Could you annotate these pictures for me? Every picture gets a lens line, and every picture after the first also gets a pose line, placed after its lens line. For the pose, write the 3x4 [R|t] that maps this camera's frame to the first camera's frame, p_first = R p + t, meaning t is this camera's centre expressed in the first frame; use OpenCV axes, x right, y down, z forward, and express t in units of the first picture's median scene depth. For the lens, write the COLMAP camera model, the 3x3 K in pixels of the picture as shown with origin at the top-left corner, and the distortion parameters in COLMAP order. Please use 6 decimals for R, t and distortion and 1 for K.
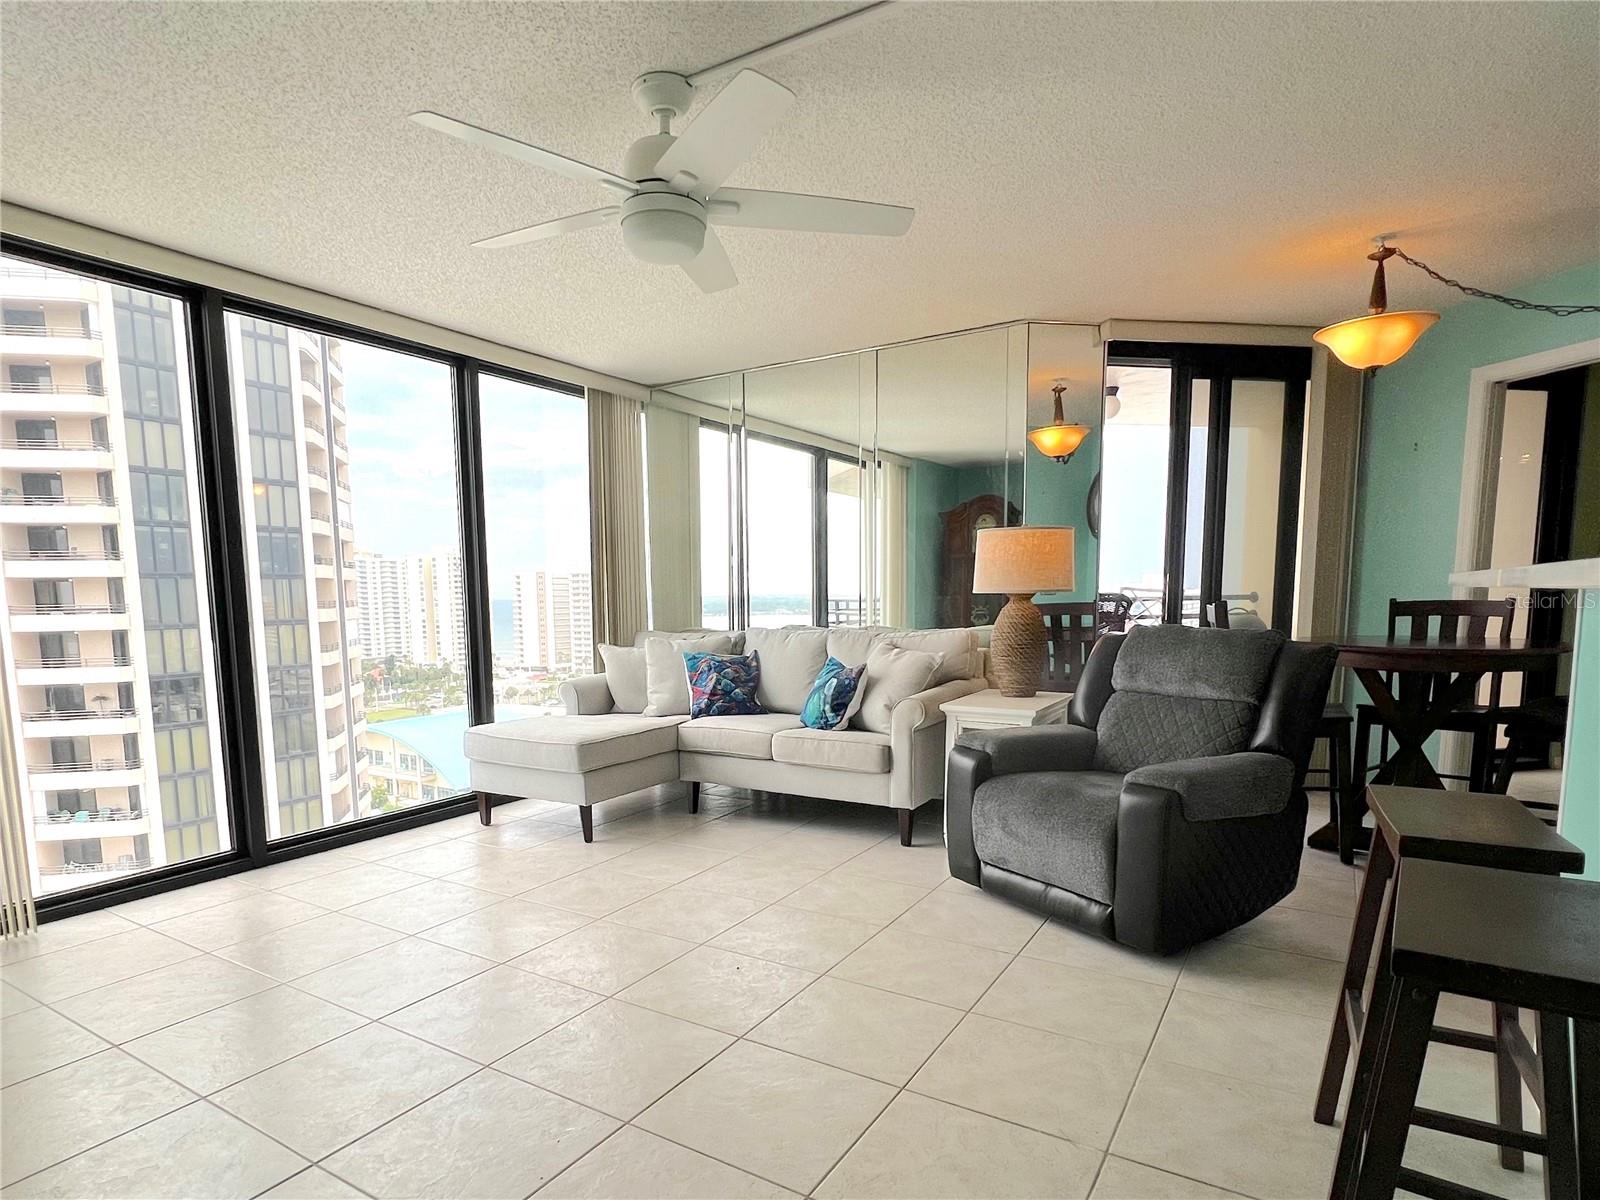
lens RADIAL K [[907.7, 0, 761.3], [0, 907.7, 698.3], [0, 0, 1]] dist [-0.012654, 0.003141]
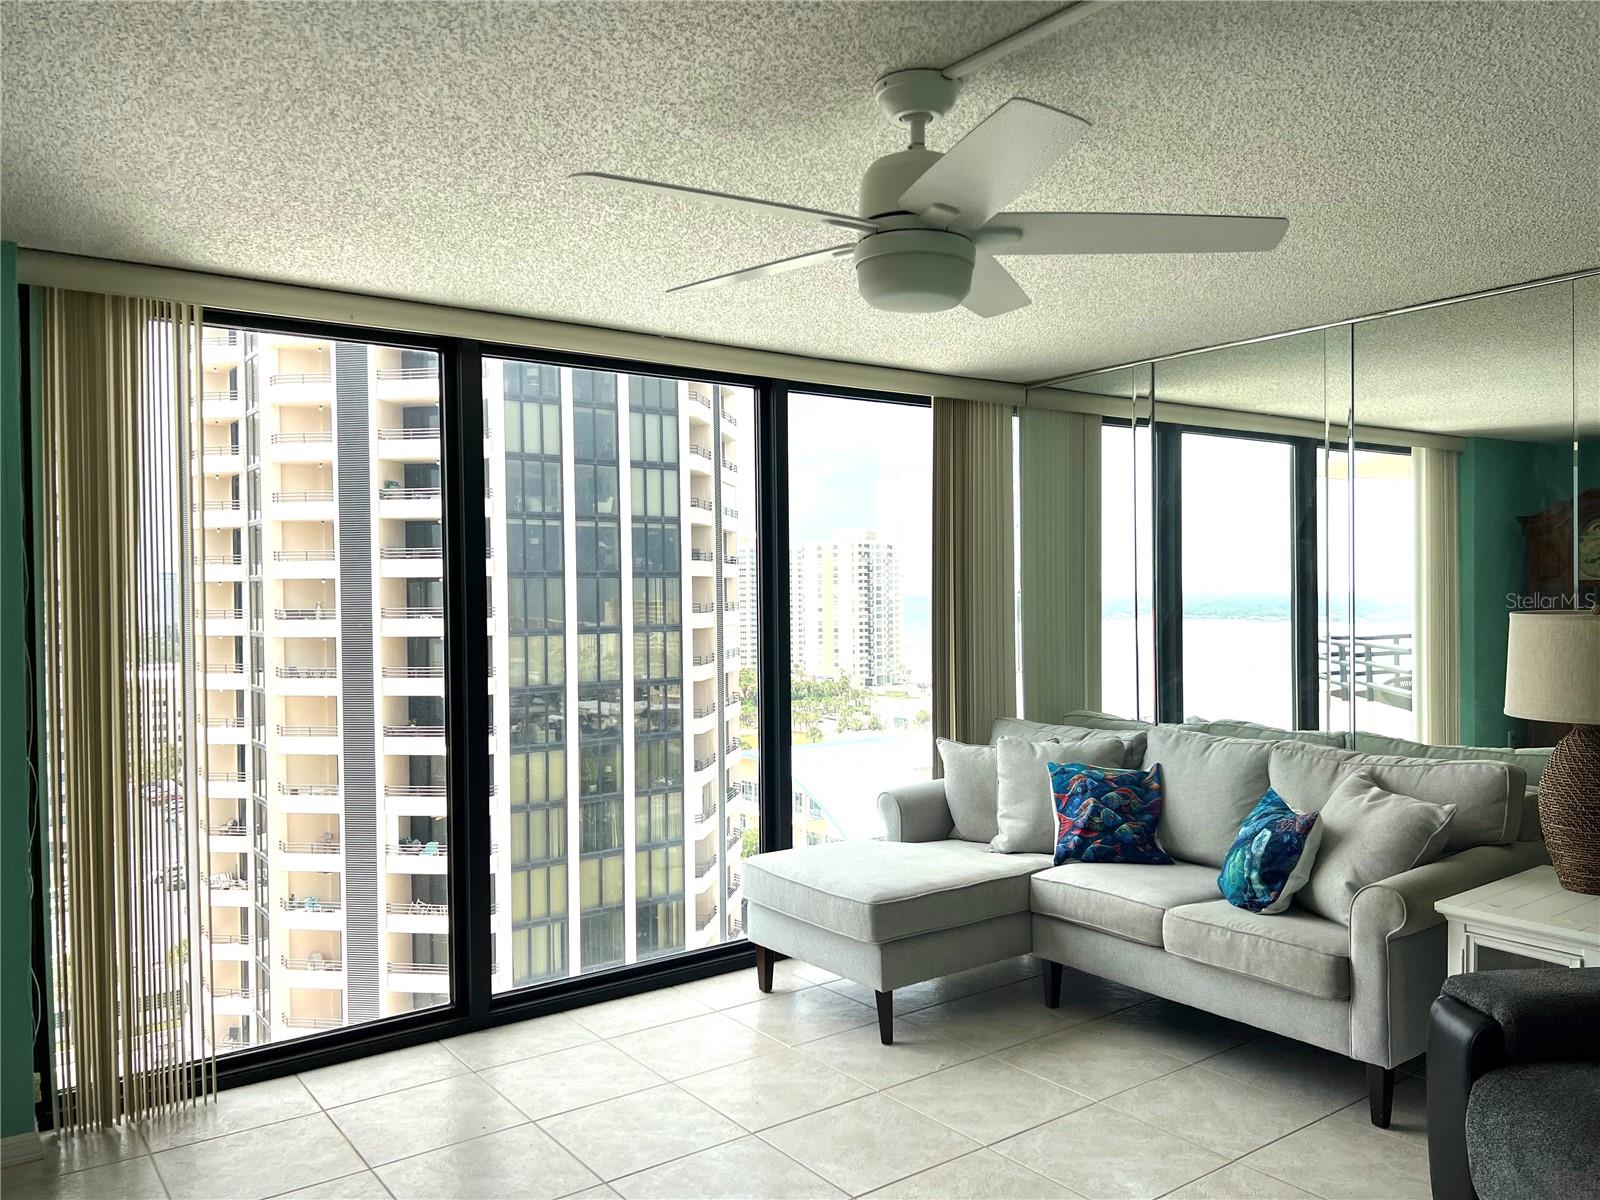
lens RADIAL K [[1215.1, 0, 799.4], [0, 1215.1, 605.2], [0, 0, 1]] dist [0.042563, -0.051667]
pose [[0.933333, 0.008900, -0.358902, 0.082767], [-0.047368, 0.994006, -0.098533, -0.081739], [0.355873, 0.108964, 0.928160, 0.050559]]
